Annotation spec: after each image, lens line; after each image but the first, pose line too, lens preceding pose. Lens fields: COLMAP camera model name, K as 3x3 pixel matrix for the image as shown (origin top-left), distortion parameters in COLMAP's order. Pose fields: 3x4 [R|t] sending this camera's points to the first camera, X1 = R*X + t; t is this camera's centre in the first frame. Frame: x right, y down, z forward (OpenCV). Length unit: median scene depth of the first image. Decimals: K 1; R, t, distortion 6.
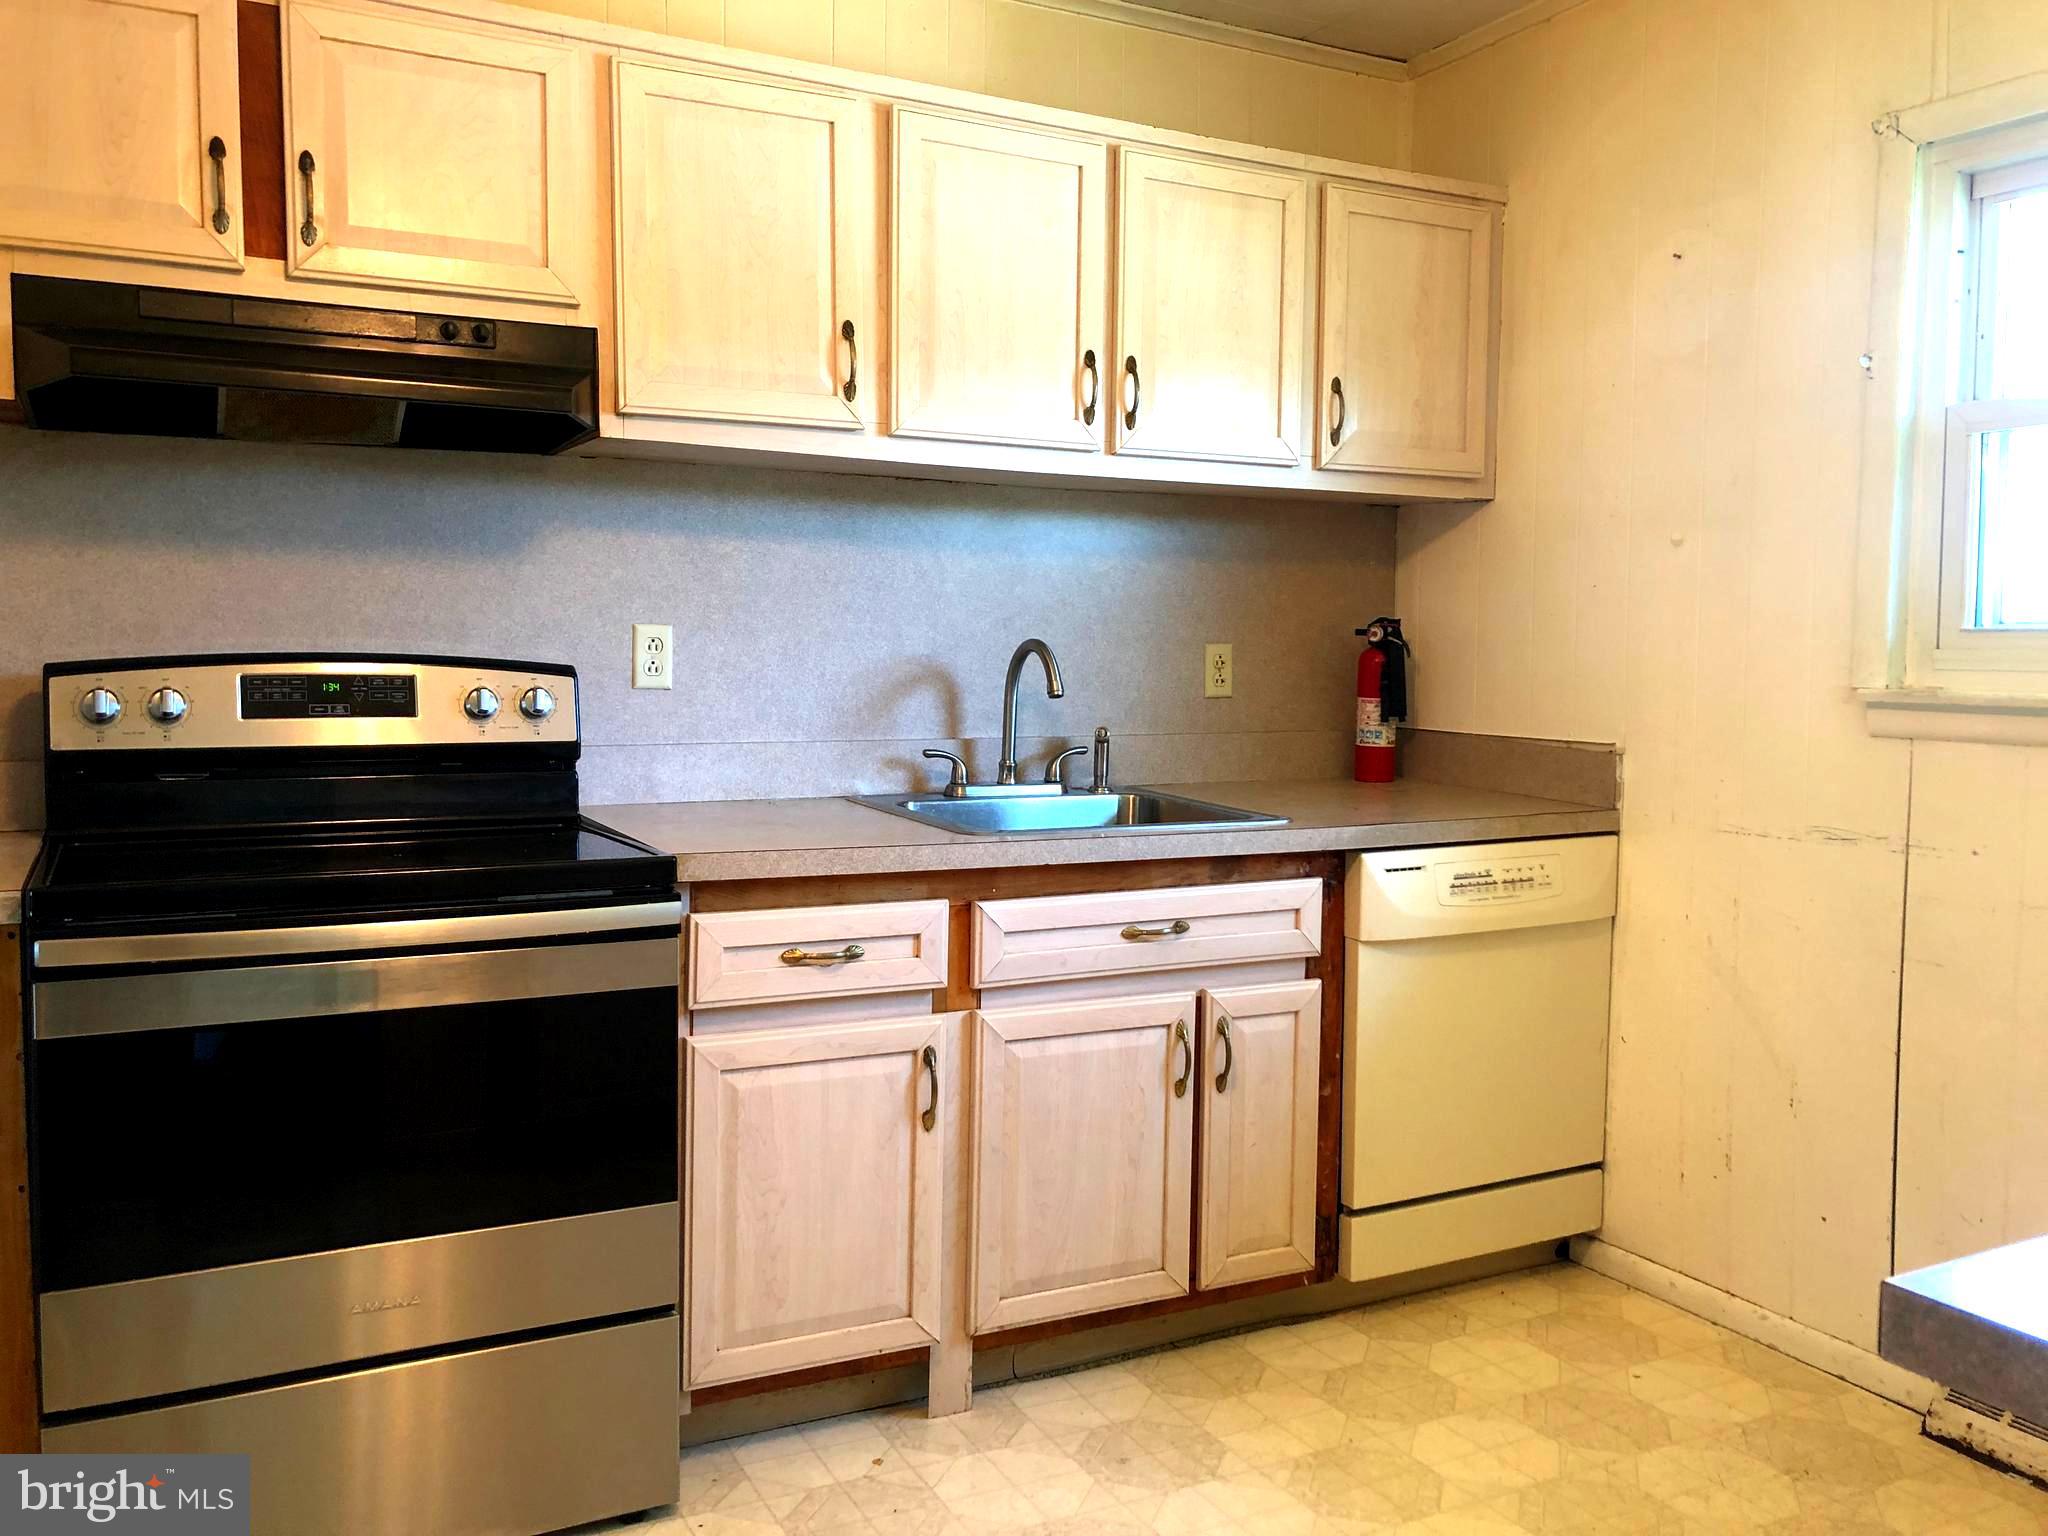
lens RADIAL K [[1667.9, 0, 1024.0], [0, 1667.9, 768.0], [0, 0, 1]] dist [0.002008, -0.006542]
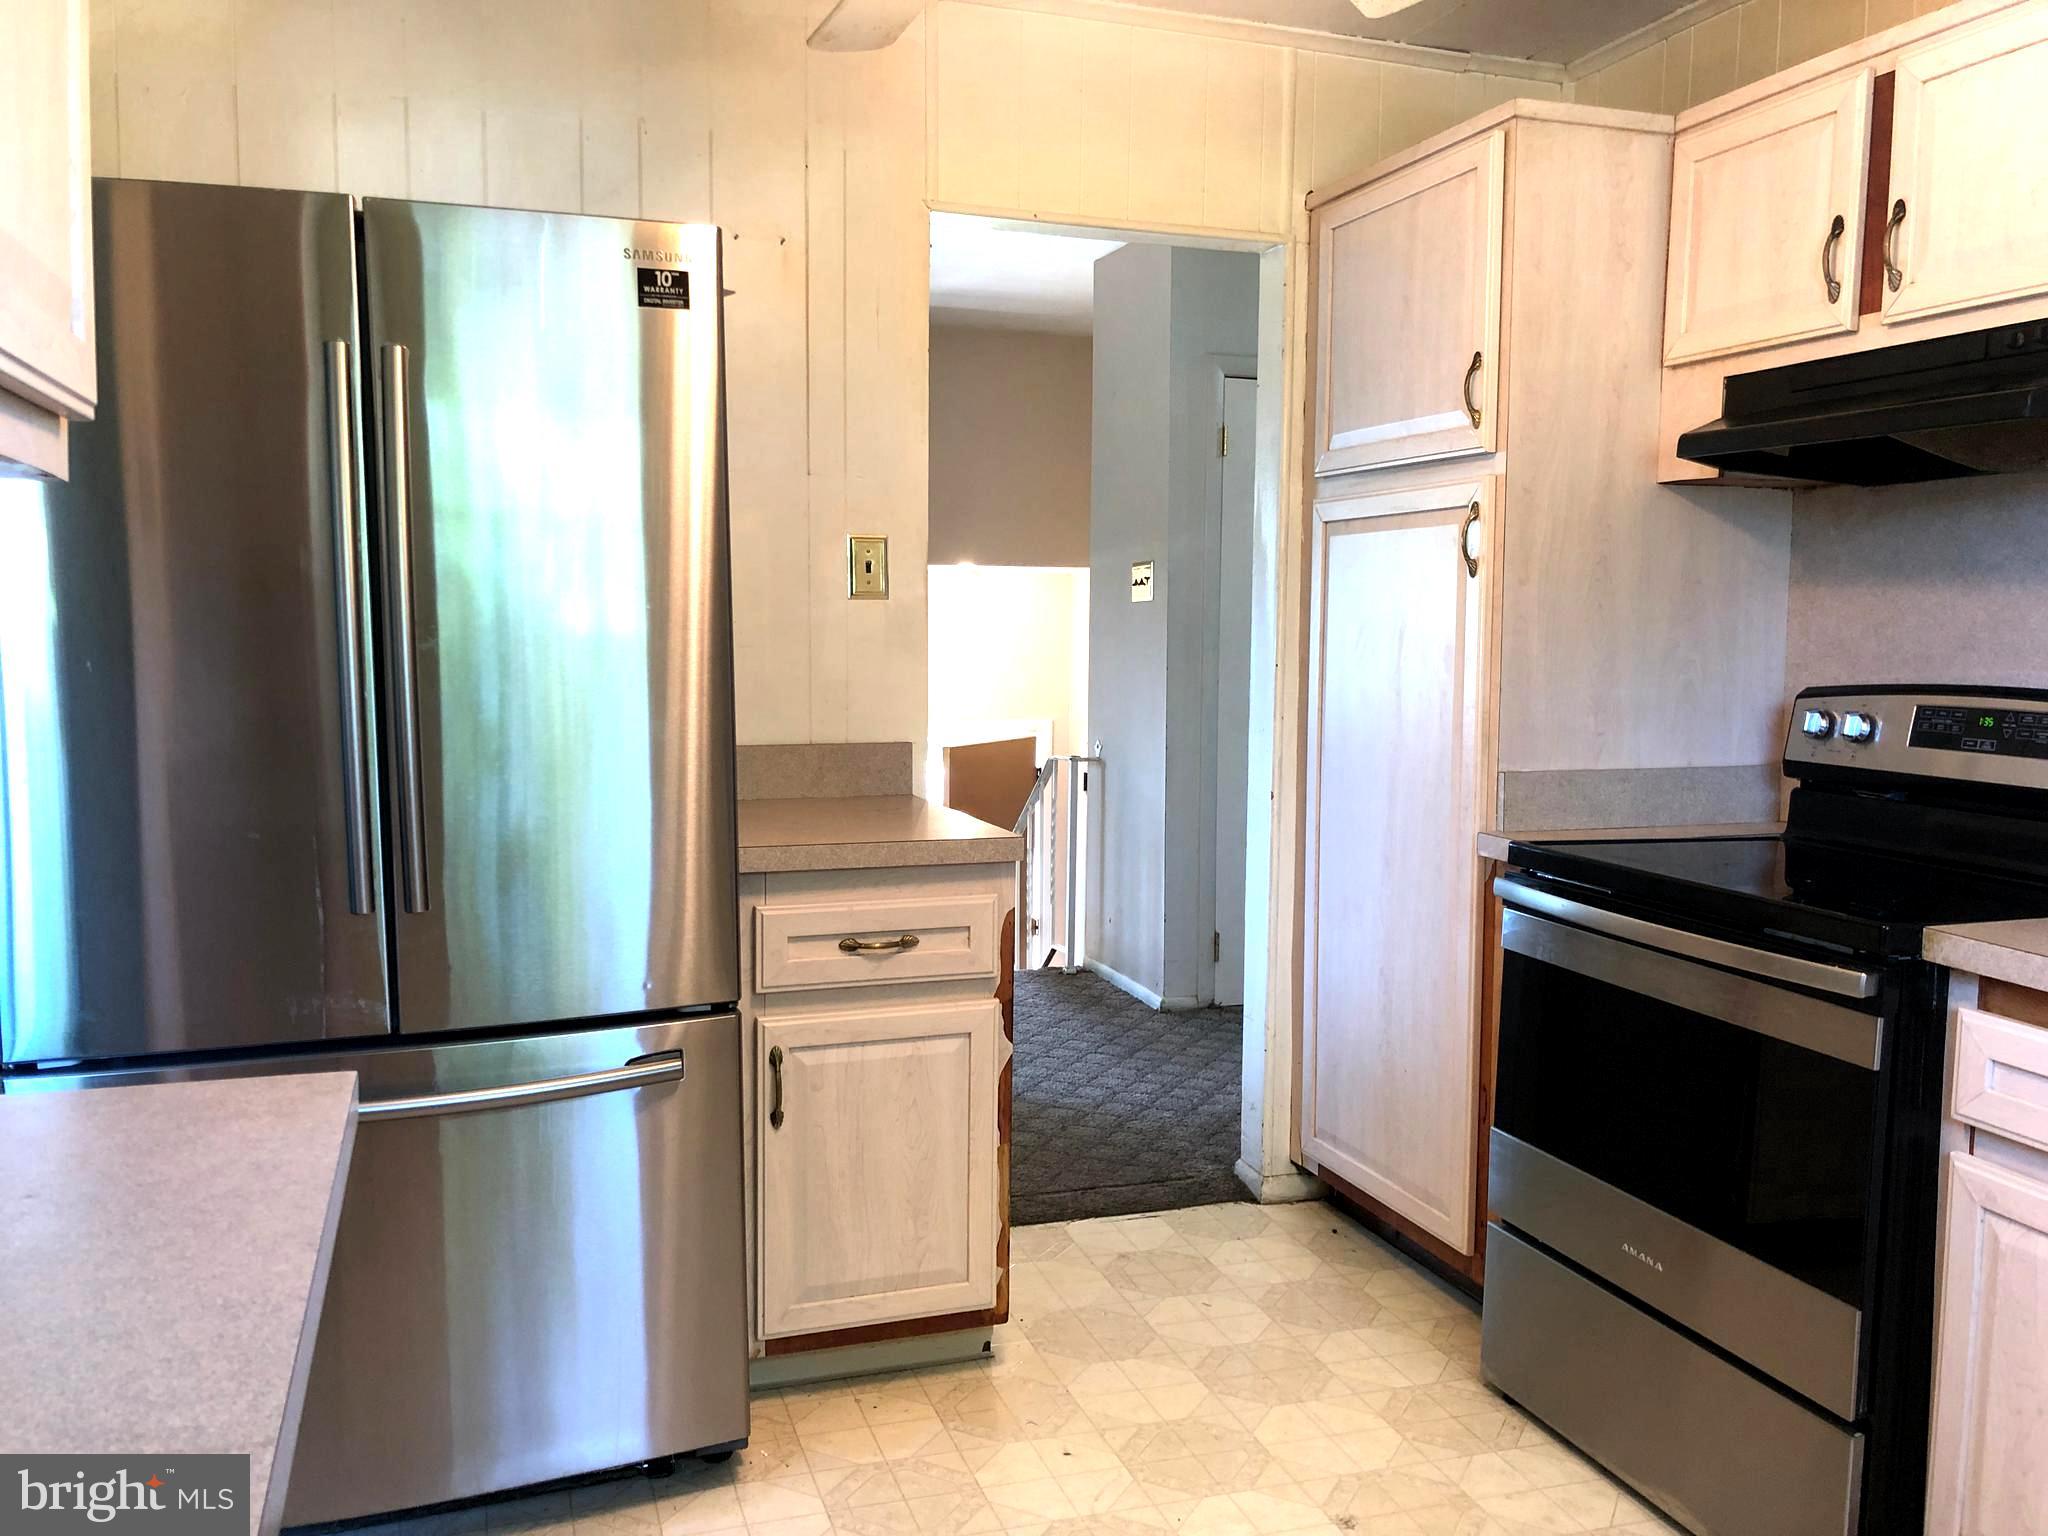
lens RADIAL K [[1643.1, 0, 1024.0], [0, 1643.1, 768.0], [0, 0, 1]] dist [-0.000126, -0.000781]
pose [[-0.147281, 0.078111, -0.986006, 0.555989], [-0.088185, 0.991870, 0.091748, -0.054239], [0.985156, 0.100464, -0.139195, 0.524617]]
